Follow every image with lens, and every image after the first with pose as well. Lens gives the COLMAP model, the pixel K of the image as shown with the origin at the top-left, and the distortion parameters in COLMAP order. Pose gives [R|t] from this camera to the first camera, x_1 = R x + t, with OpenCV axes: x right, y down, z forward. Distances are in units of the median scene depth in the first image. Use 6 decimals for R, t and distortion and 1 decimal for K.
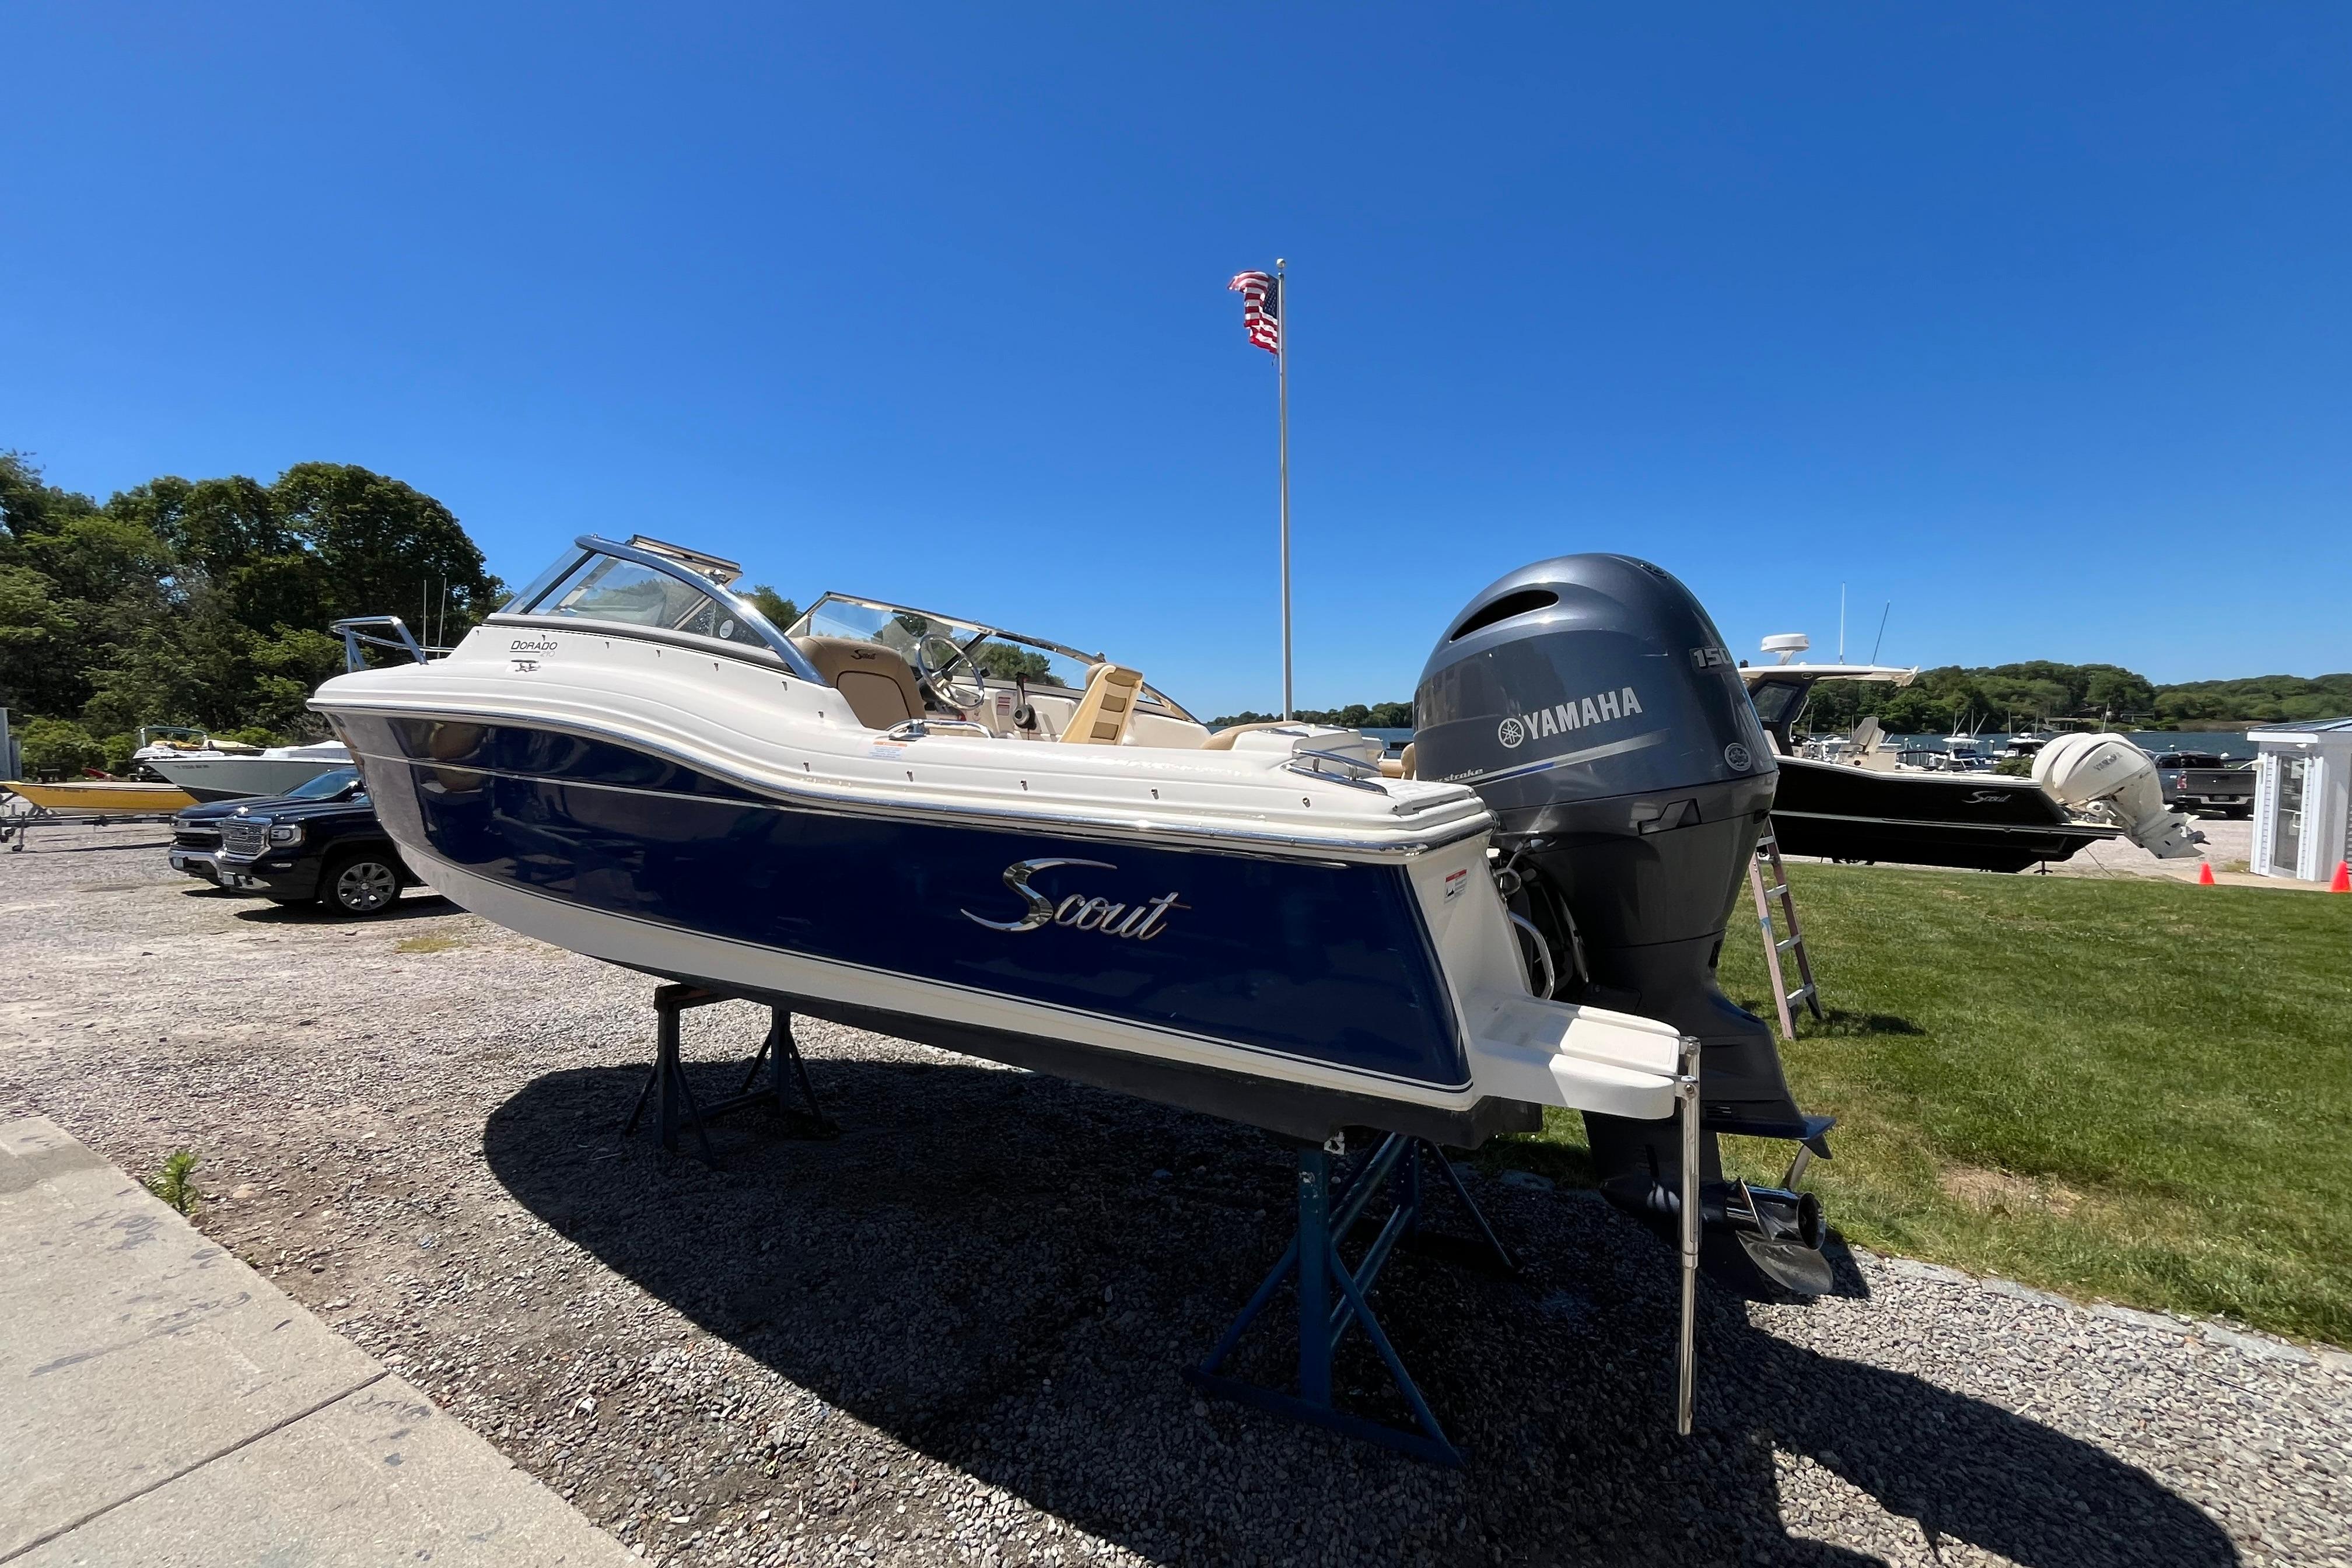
lens RADIAL K [[956.4, 0, 1180.2], [0, 956.4, 785.4], [0, 0, 1]] dist [-0.003538, -0.000268]
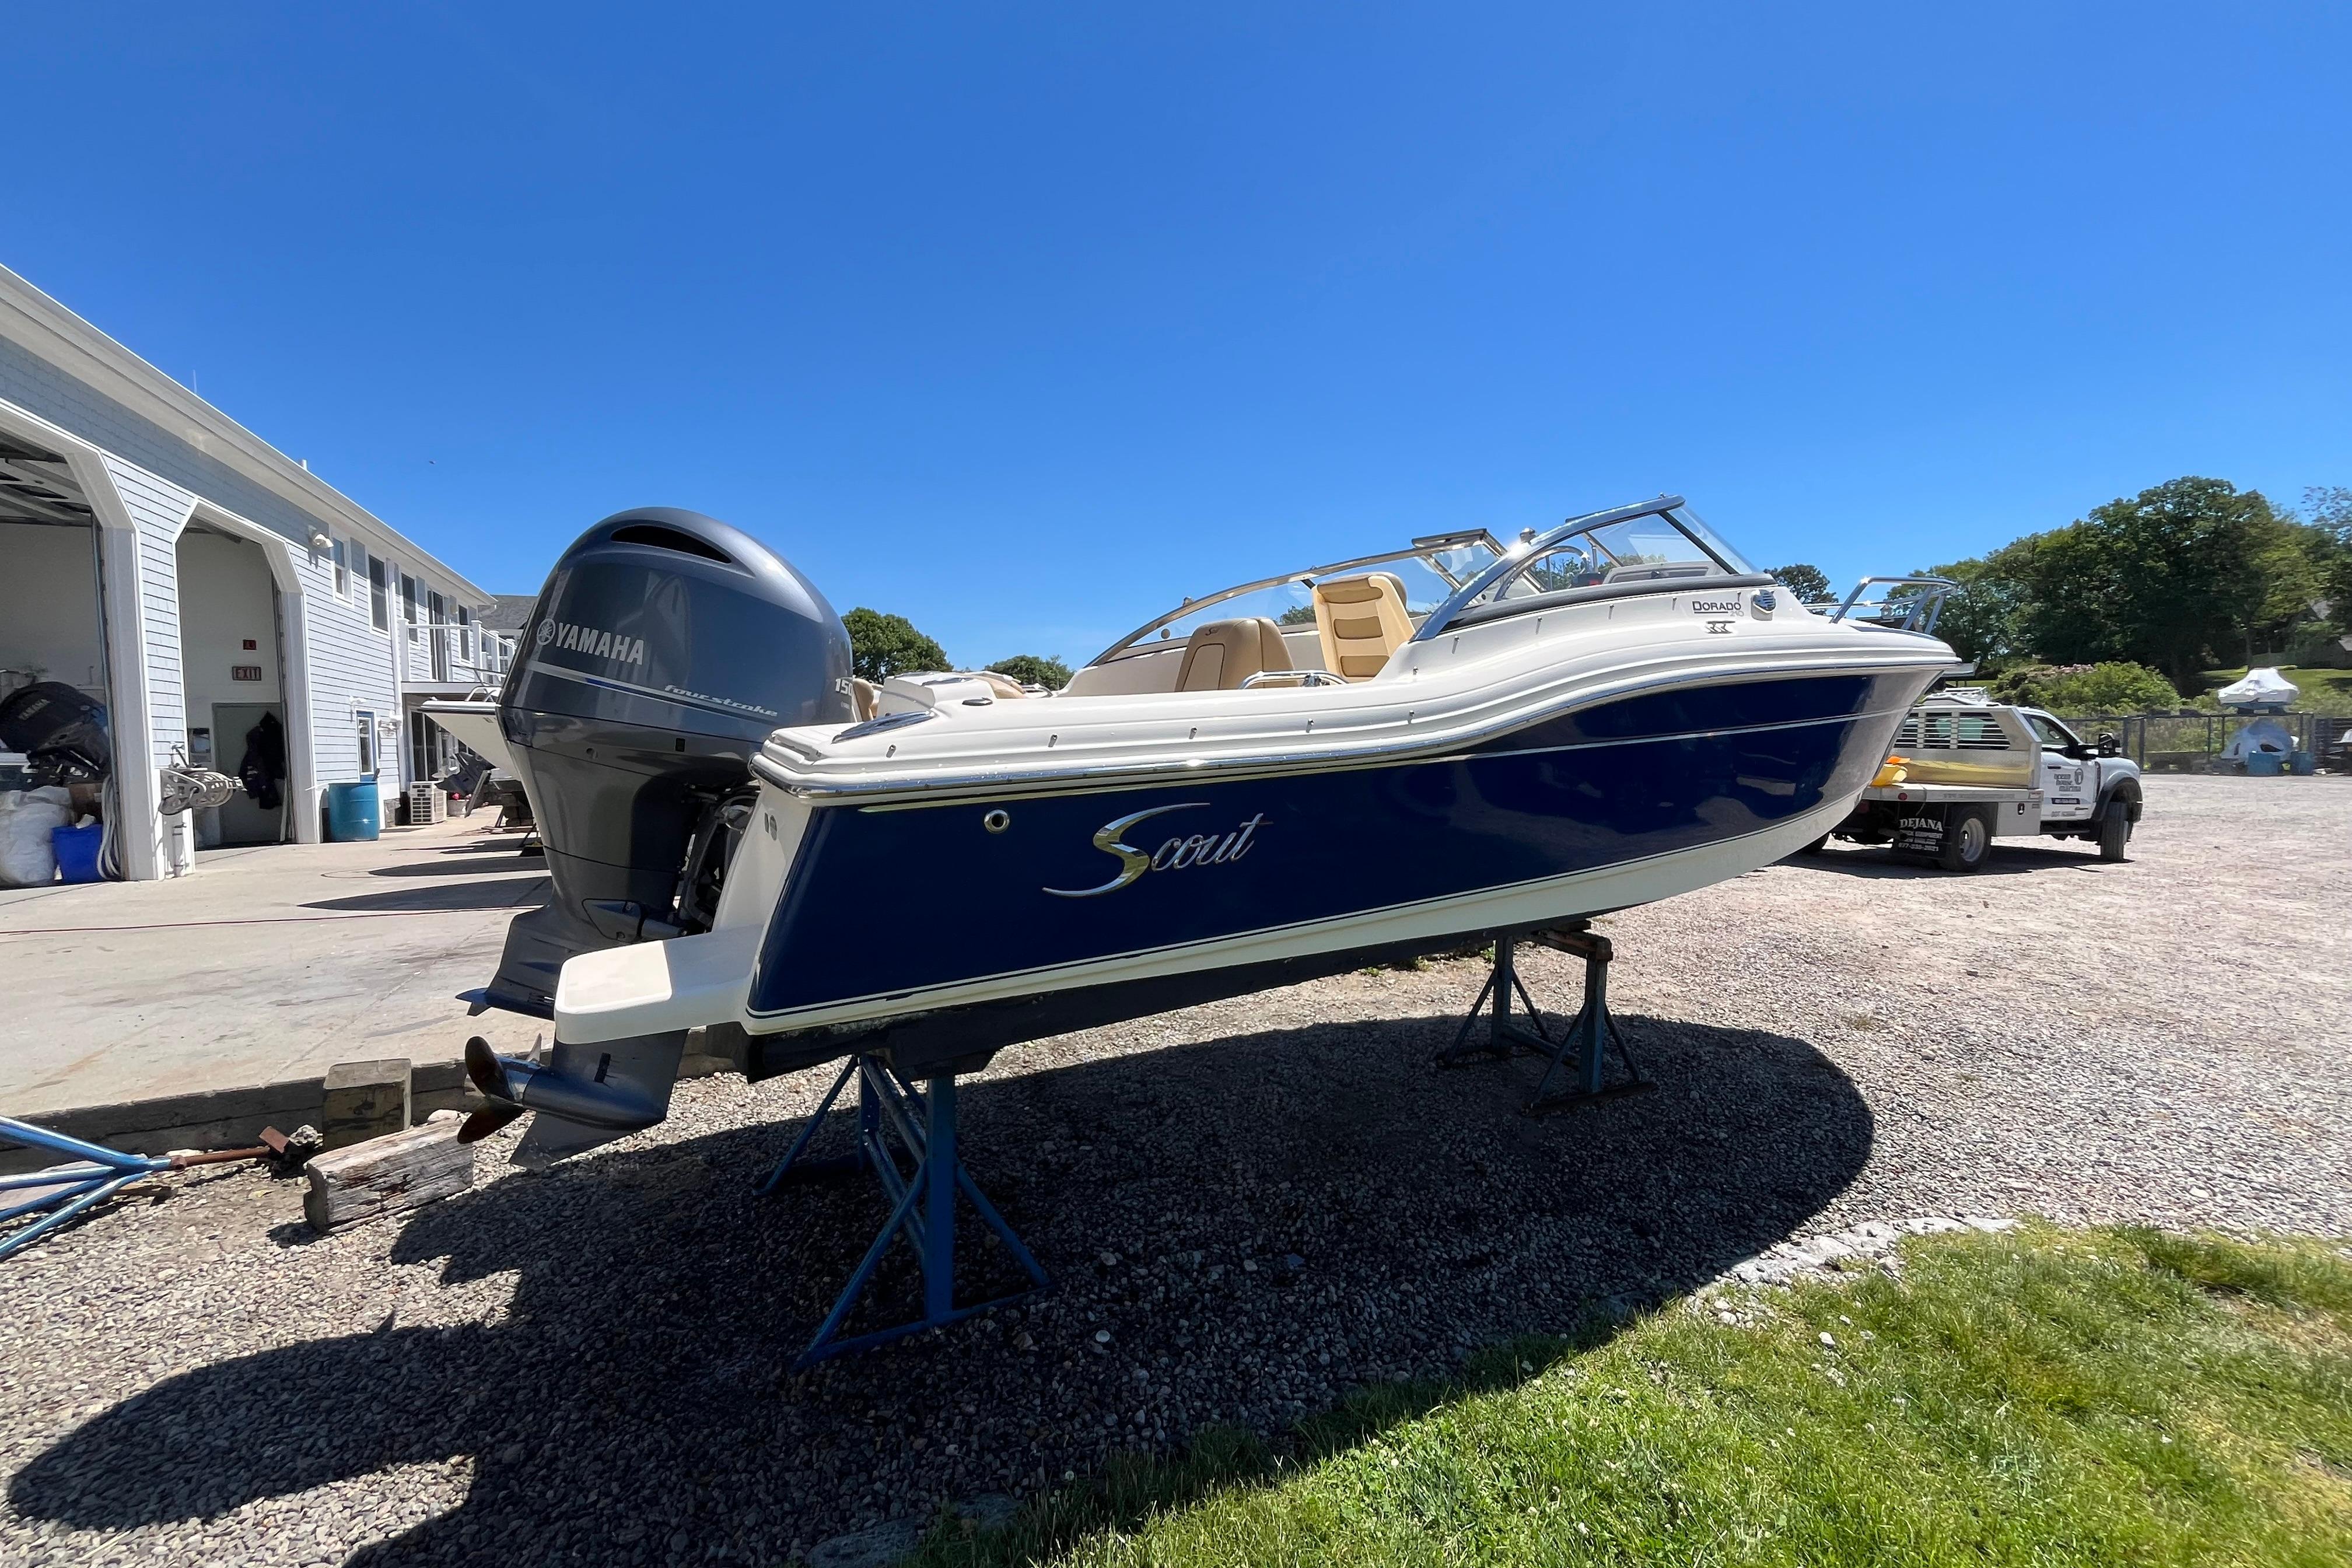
lens RADIAL K [[954.1, 0, 1175.9], [0, 954.1, 785.6], [0, 0, 1]] dist [-0.003185, -0.000094]
pose [[-0.573885, 0.054488, -0.817121, 0.736664], [-0.027780, 0.995915, 0.085921, -0.028040], [0.818464, 0.072009, -0.570027, 1.569810]]
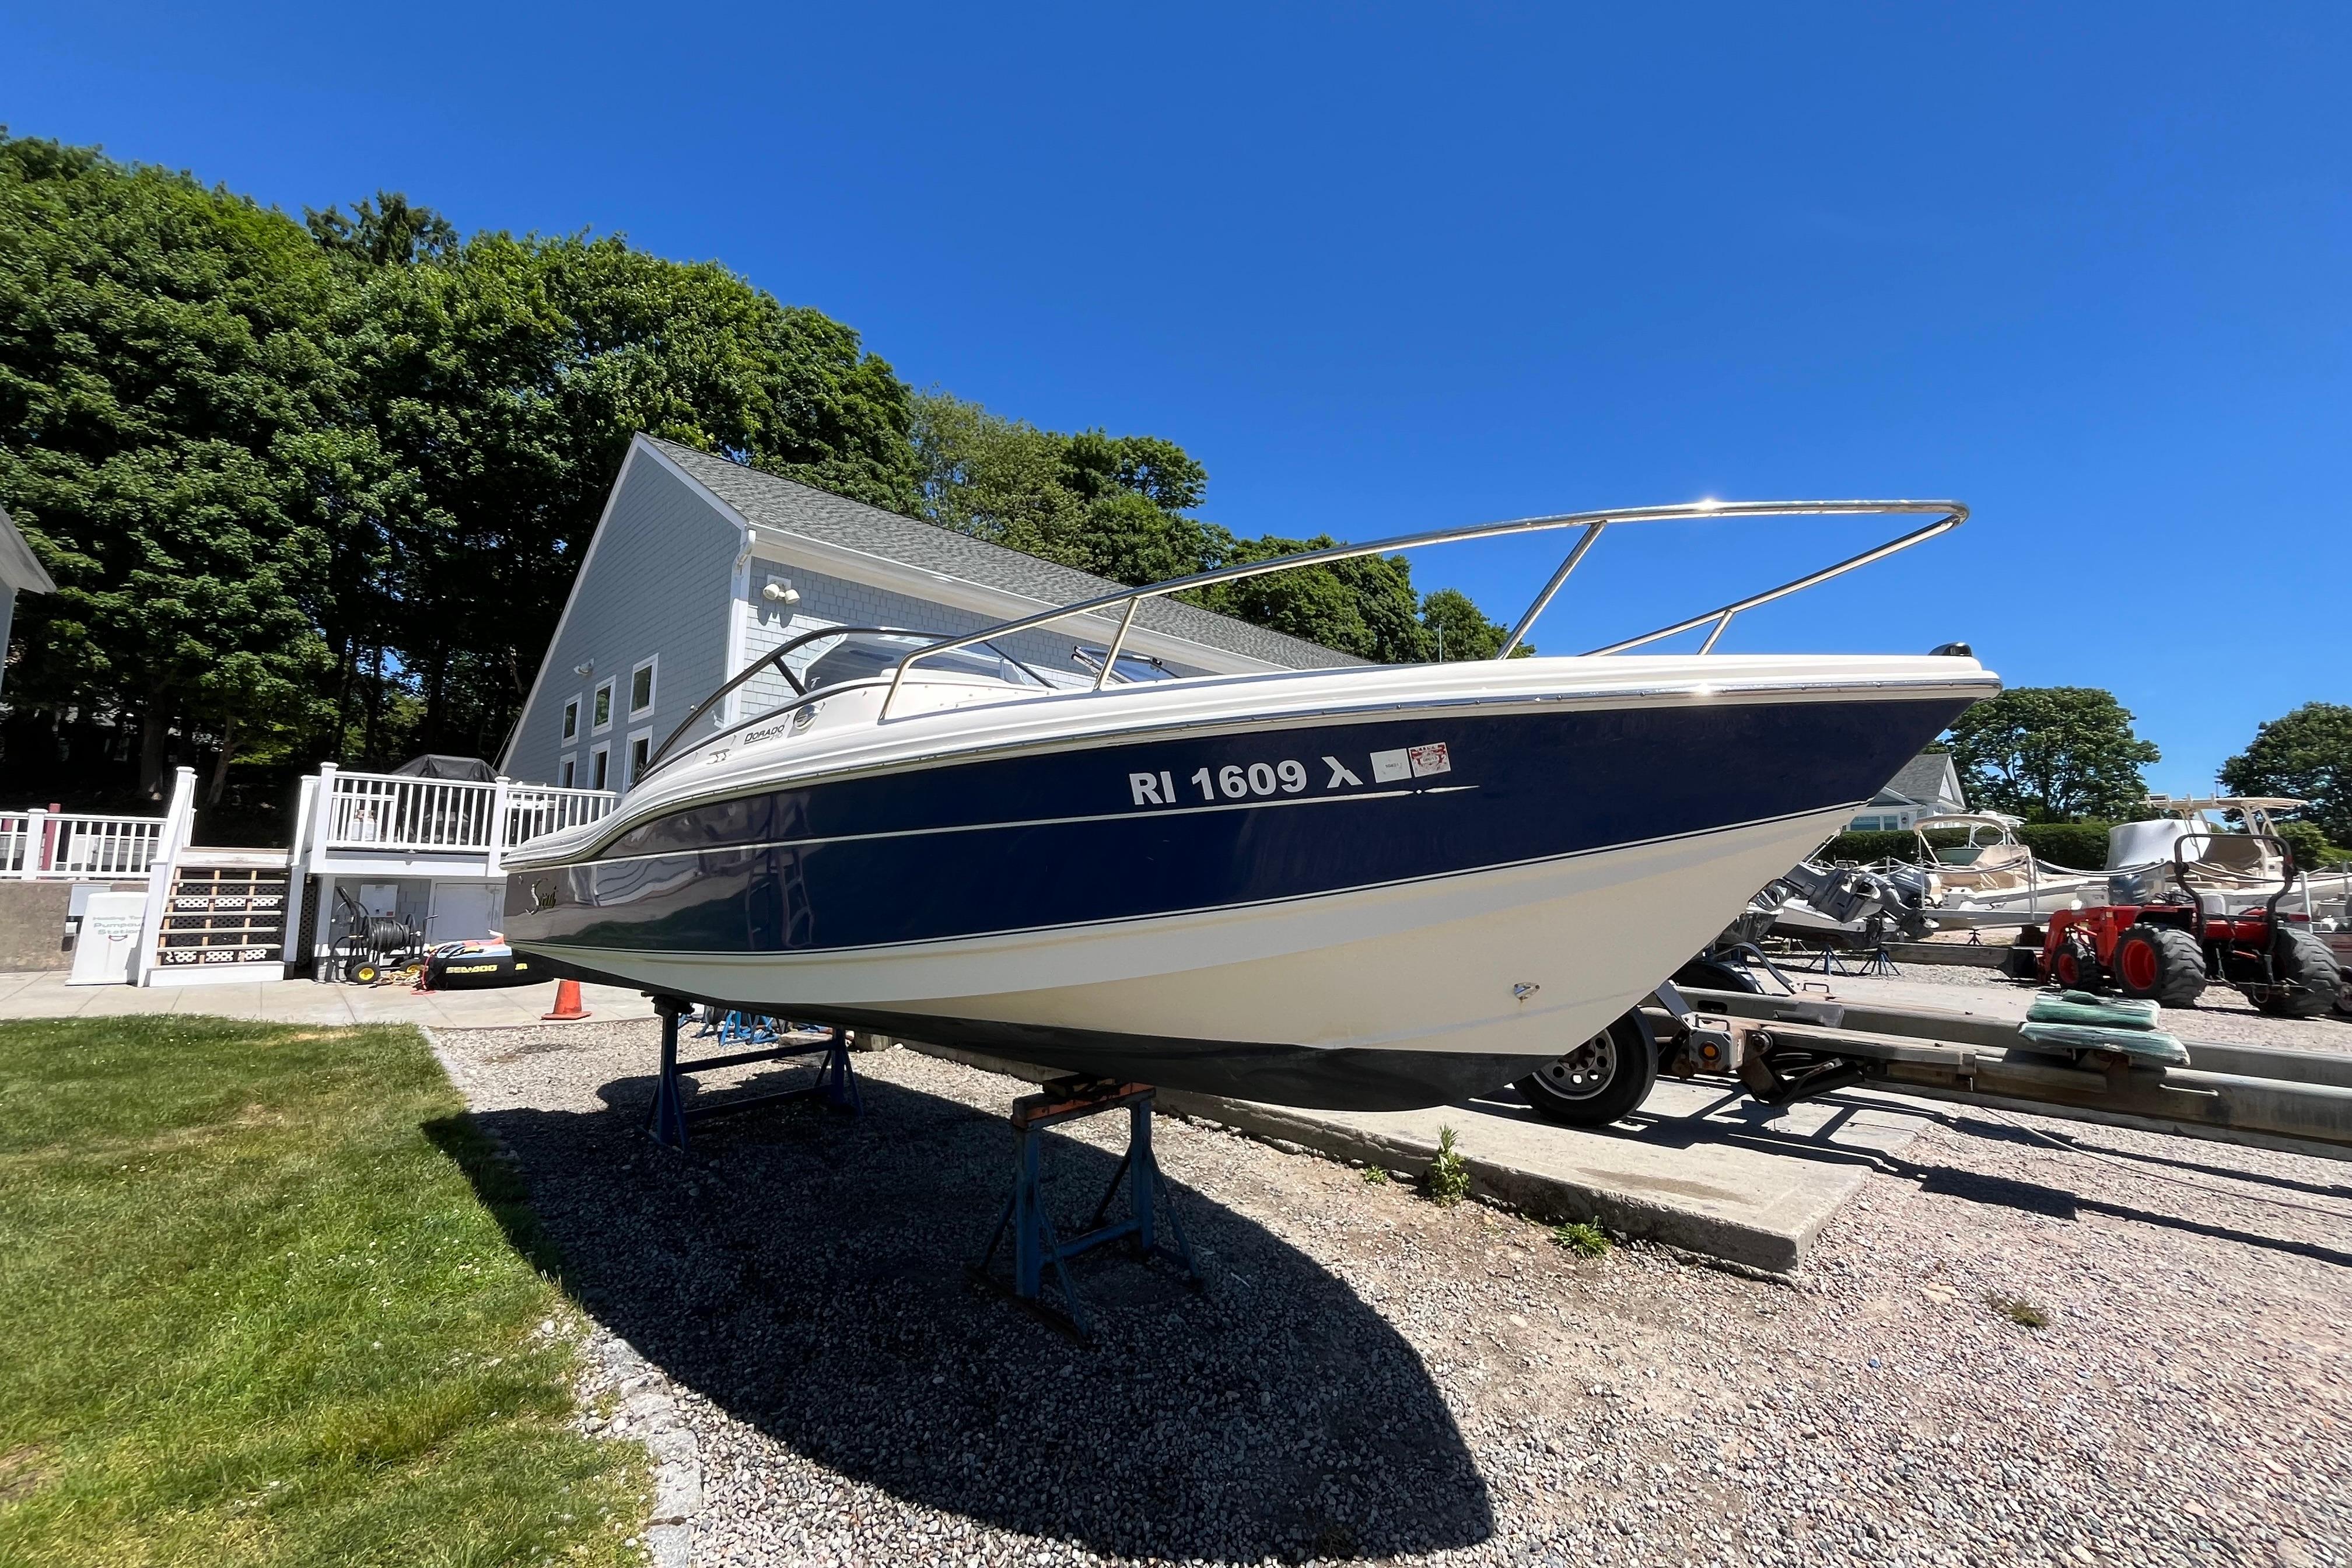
lens RADIAL K [[954.1, 0, 1175.9], [0, 954.1, 785.6], [0, 0, 1]] dist [-0.003185, -0.000094]
pose [[-0.960943, 0.010699, 0.276538, -0.995449], [-0.001120, 0.999094, -0.042544, -0.040052], [-0.276743, -0.041192, -0.960061, 2.285000]]
